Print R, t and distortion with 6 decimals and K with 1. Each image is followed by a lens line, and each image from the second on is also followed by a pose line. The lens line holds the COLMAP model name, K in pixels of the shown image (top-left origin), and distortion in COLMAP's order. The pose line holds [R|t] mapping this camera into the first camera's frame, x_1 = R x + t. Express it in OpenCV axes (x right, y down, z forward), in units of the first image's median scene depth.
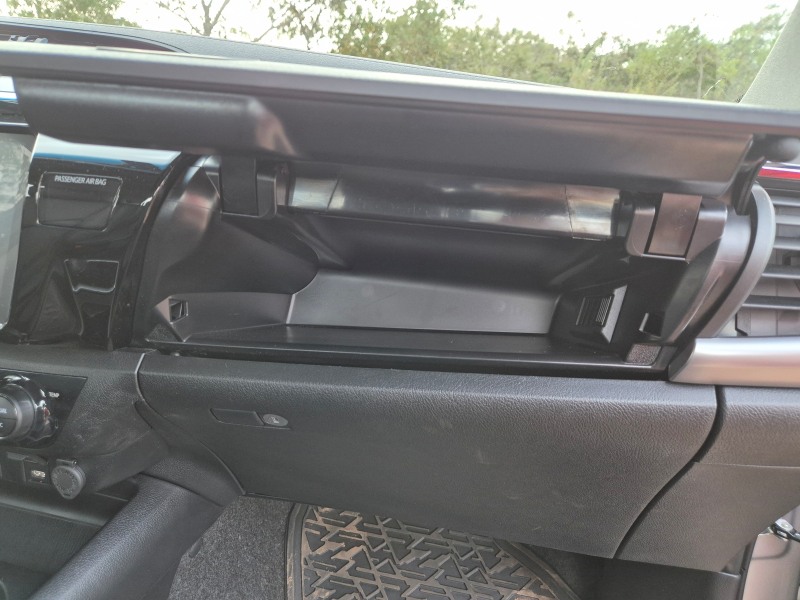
lens RADIAL K [[544.4, 0, 396.7], [0, 544.4, 292.0], [0, 0, 1]] dist [0.051318, -0.047115]
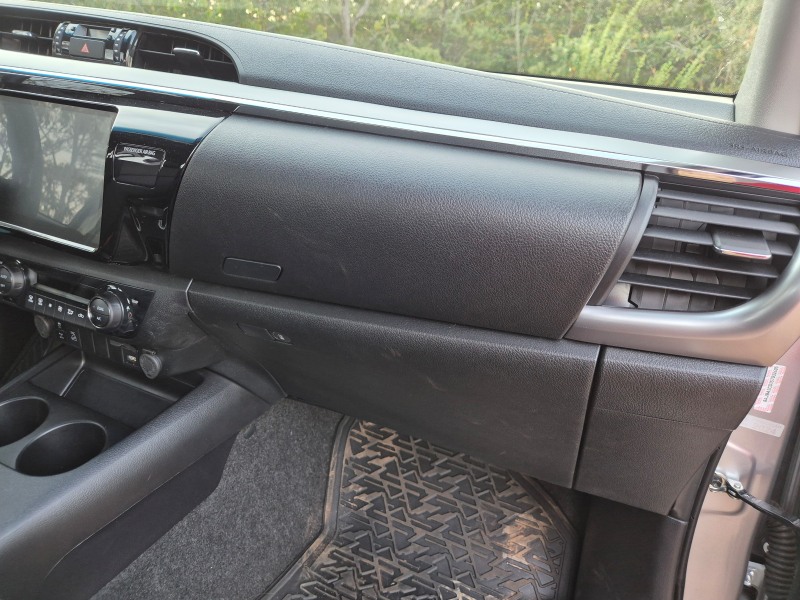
lens RADIAL K [[546.0, 0, 403.3], [0, 546.0, 296.5], [0, 0, 1]] dist [0.067324, -0.072361]
pose [[0.975361, 0.093448, -0.199846, 0.164456], [-0.070638, 0.990452, 0.118386, -0.020586], [0.209001, -0.101352, 0.972649, -0.110695]]
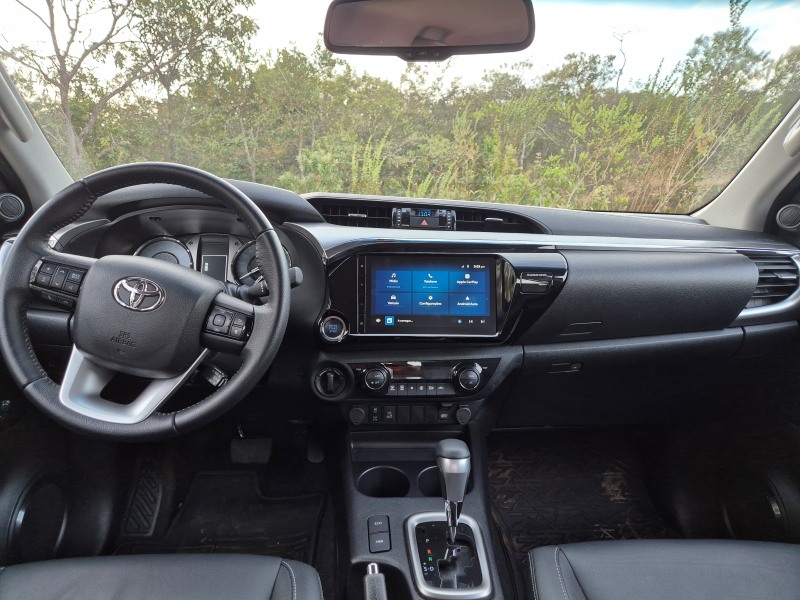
lens RADIAL K [[545.1, 0, 399.3], [0, 545.1, 296.3], [0, 0, 1]] dist [0.054120, -0.001884]
pose [[0.960982, -0.099231, 0.258201, -0.789969], [0.112735, 0.992898, -0.037993, -0.030871], [-0.252597, 0.065619, 0.965344, -0.572053]]
